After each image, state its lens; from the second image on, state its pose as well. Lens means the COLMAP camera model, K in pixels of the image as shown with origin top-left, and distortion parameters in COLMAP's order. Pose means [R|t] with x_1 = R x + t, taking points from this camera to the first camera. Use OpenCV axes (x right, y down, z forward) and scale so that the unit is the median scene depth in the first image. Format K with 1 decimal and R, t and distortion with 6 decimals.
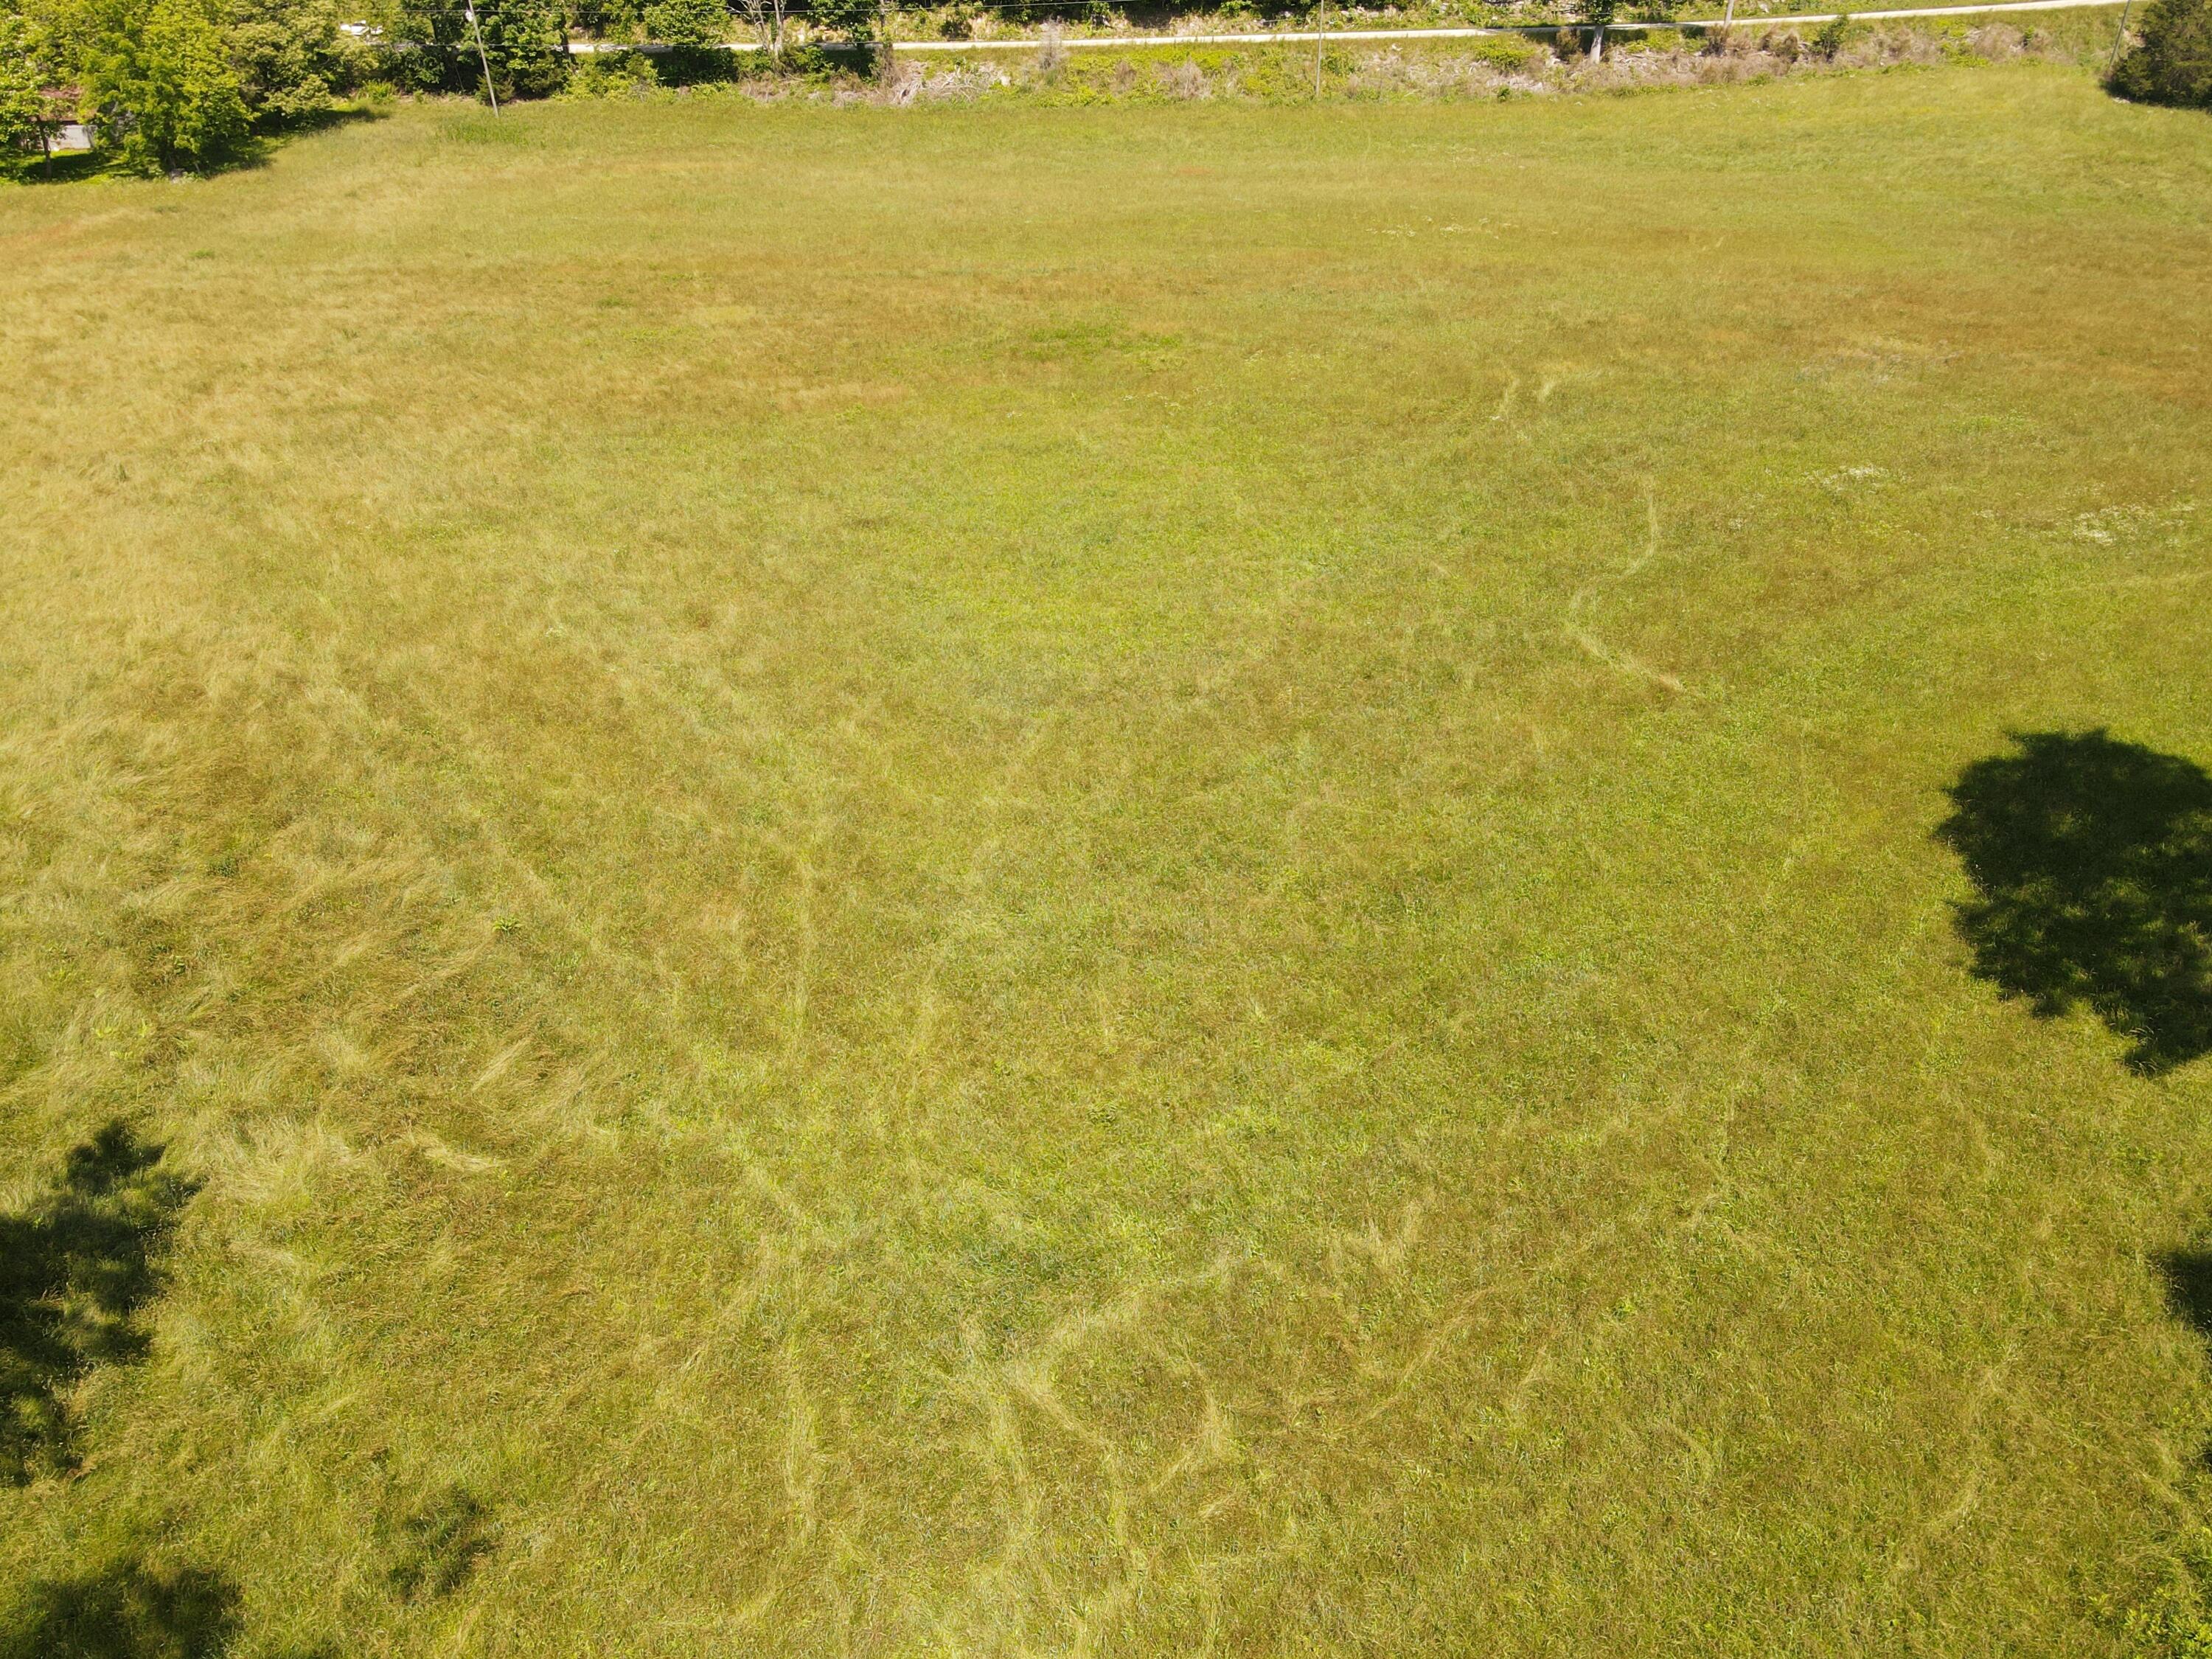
lens RADIAL K [[1625.3, 0, 1102.2], [0, 1625.3, 825.1], [0, 0, 1]] dist [0.020617, 0.002438]
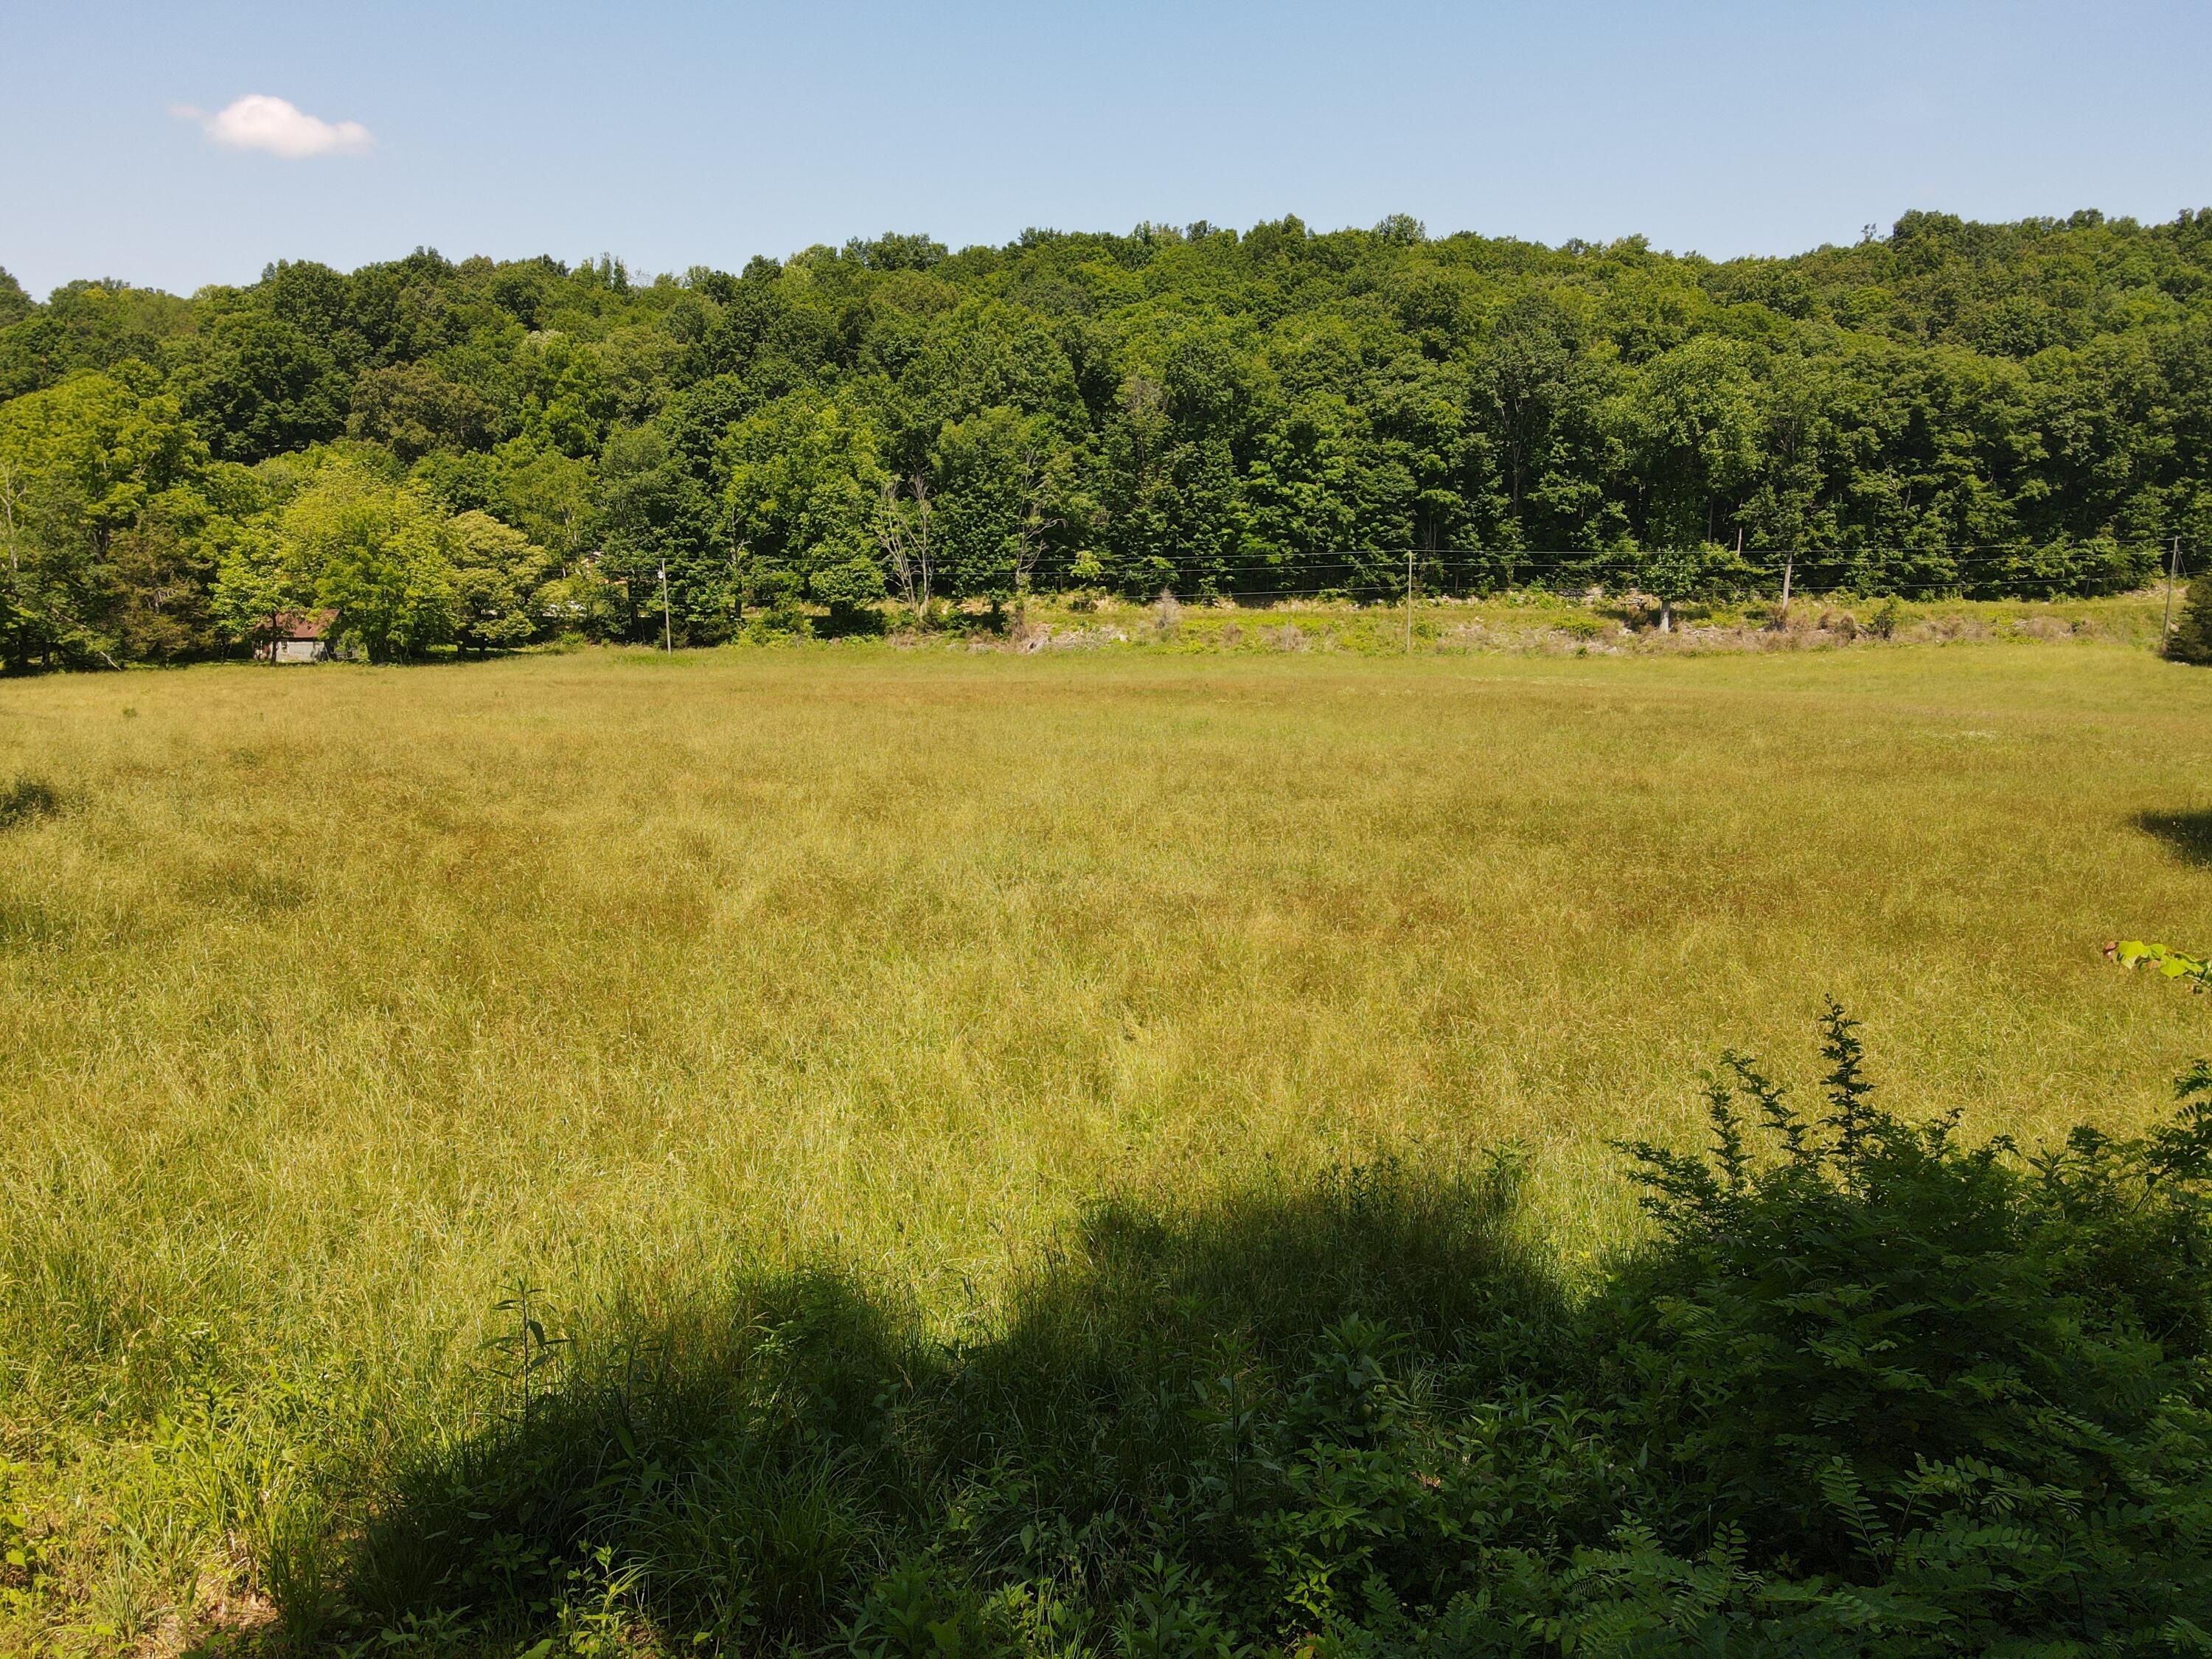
lens RADIAL K [[1625.3, 0, 1105.2], [0, 1625.3, 832.3], [0, 0, 1]] dist [0.020617, 0.002438]
pose [[0.997345, 0.024661, -0.068516, 0.007564], [-0.049997, 0.915982, -0.398093, 0.105784], [0.052942, 0.400462, 0.914783, 0.042060]]
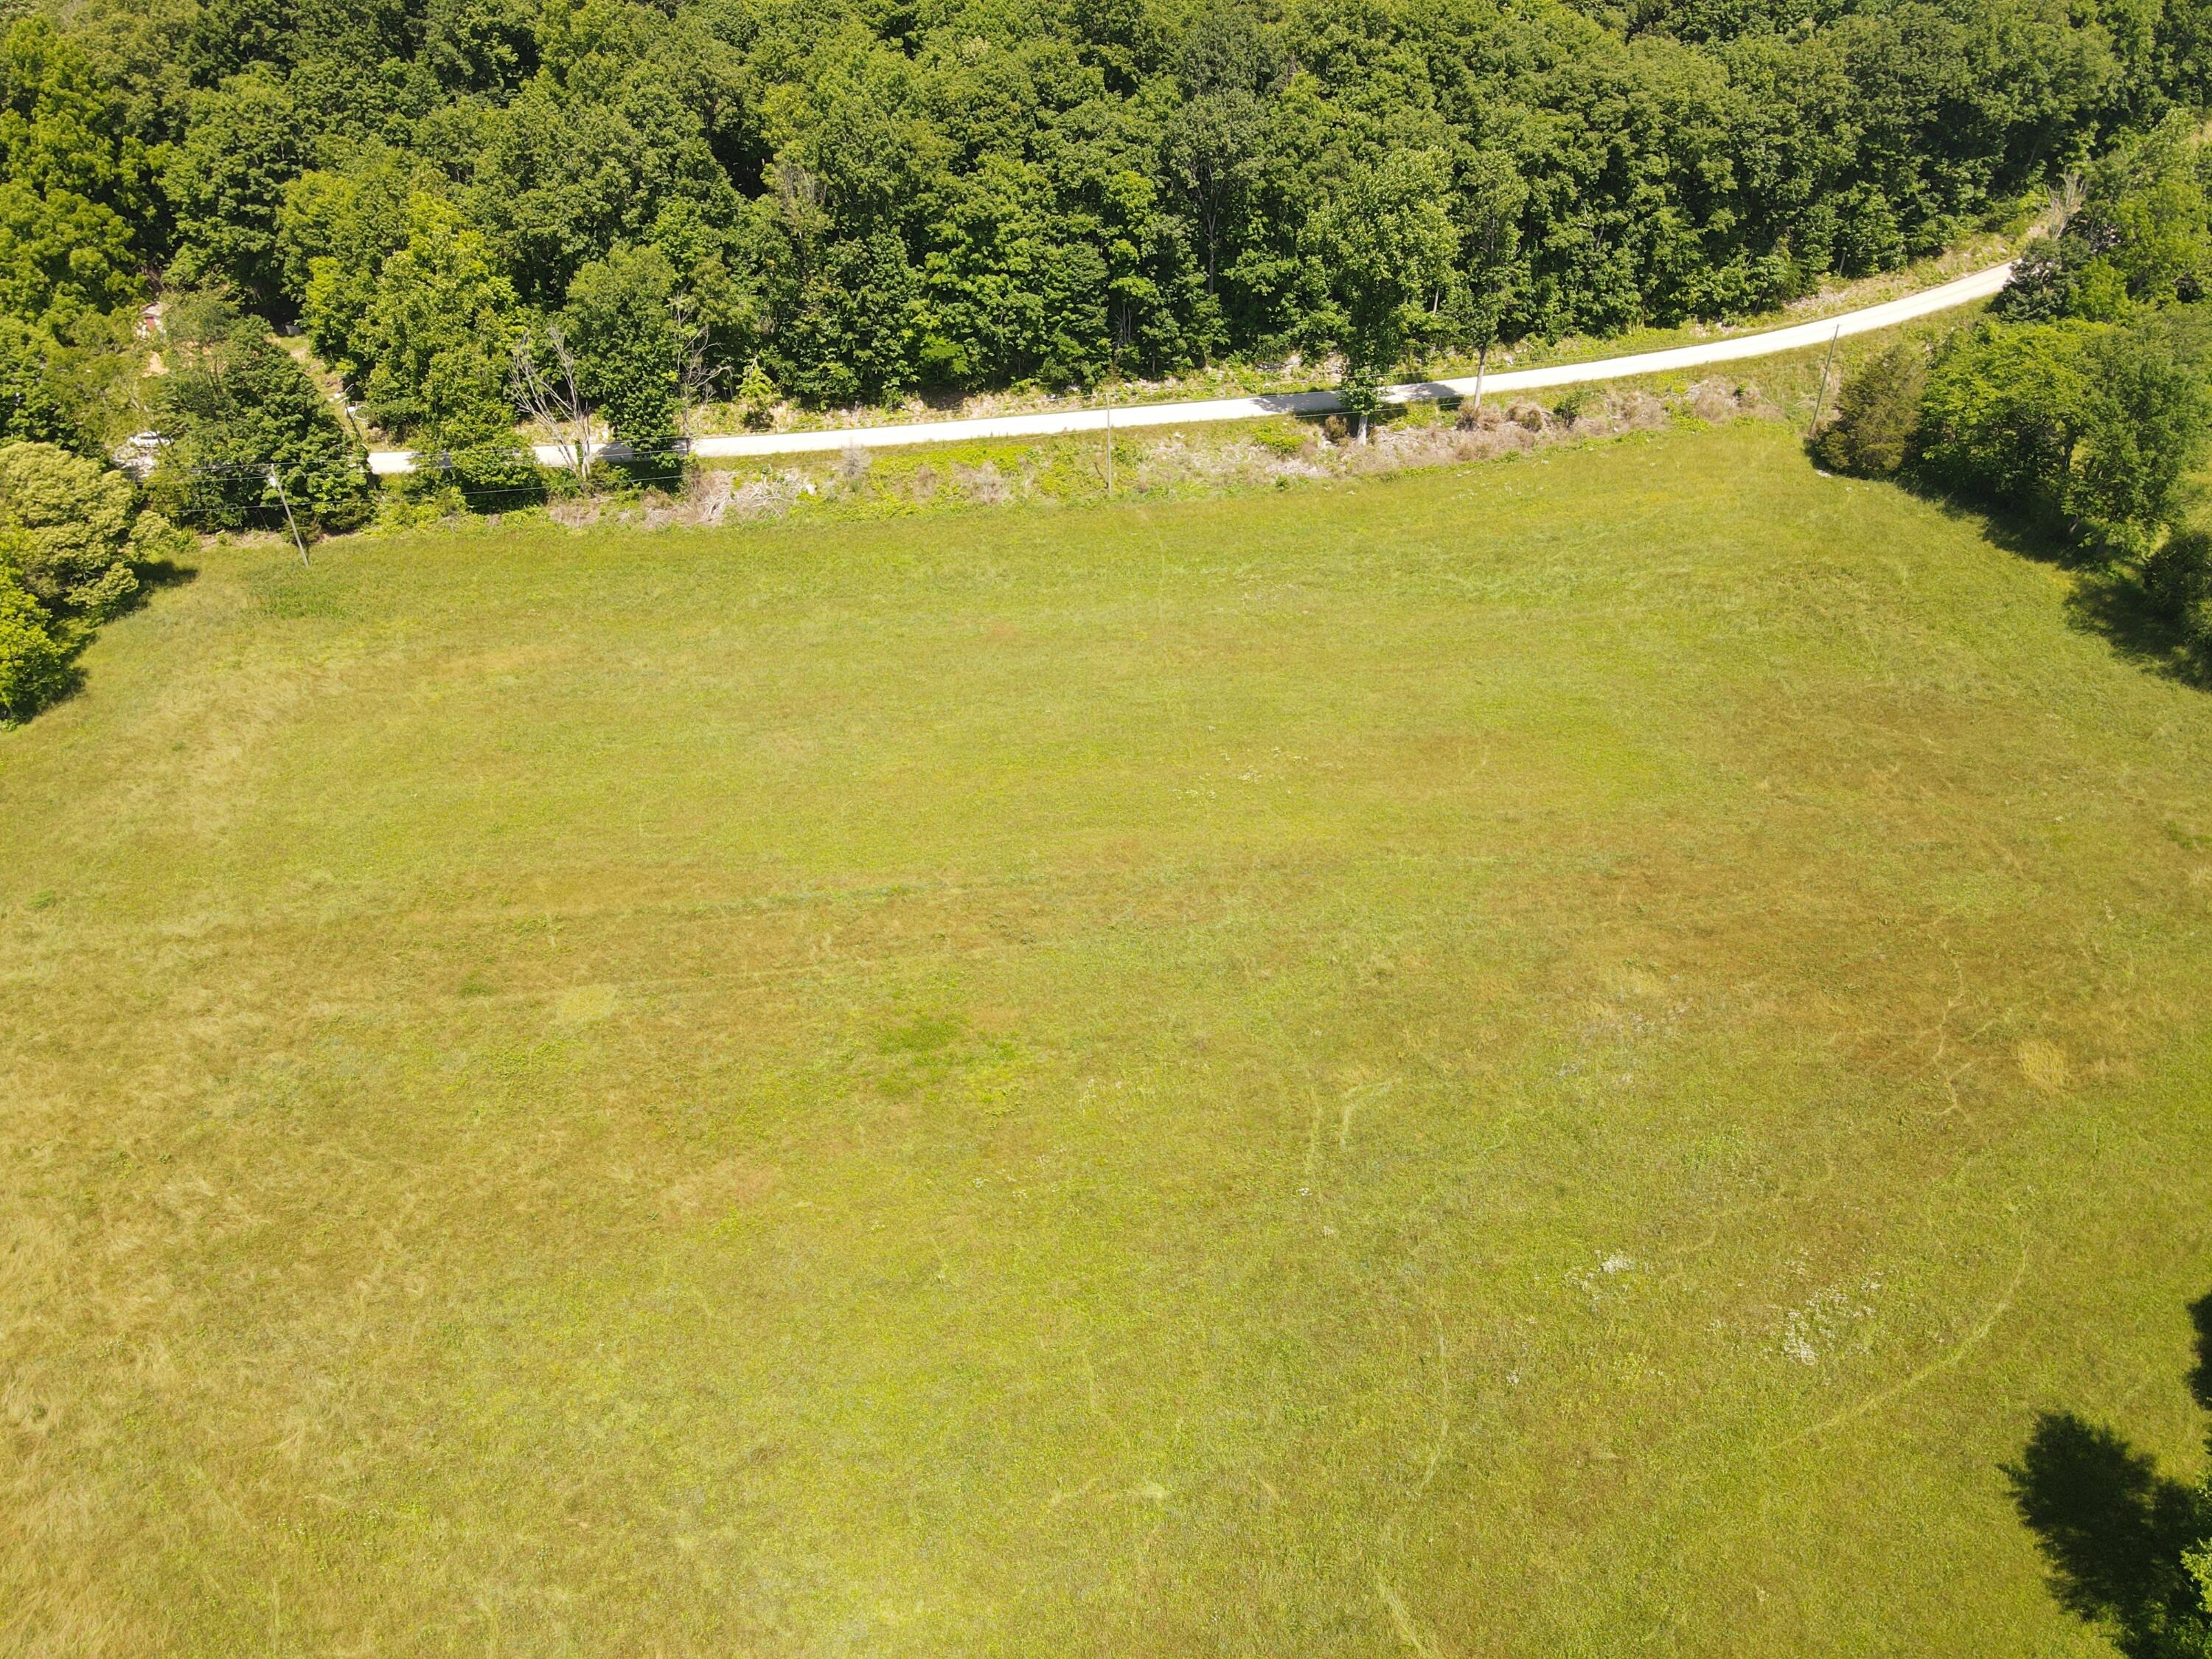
lens RADIAL K [[1625.3, 0, 1100.1], [0, 1625.3, 830.0], [0, 0, 1]] dist [0.020617, 0.002438]
pose [[0.991951, -0.078828, 0.099088, 0.003222], [0.077769, 0.996866, 0.014512, -0.241344], [-0.099921, -0.006690, 0.994973, -0.053183]]
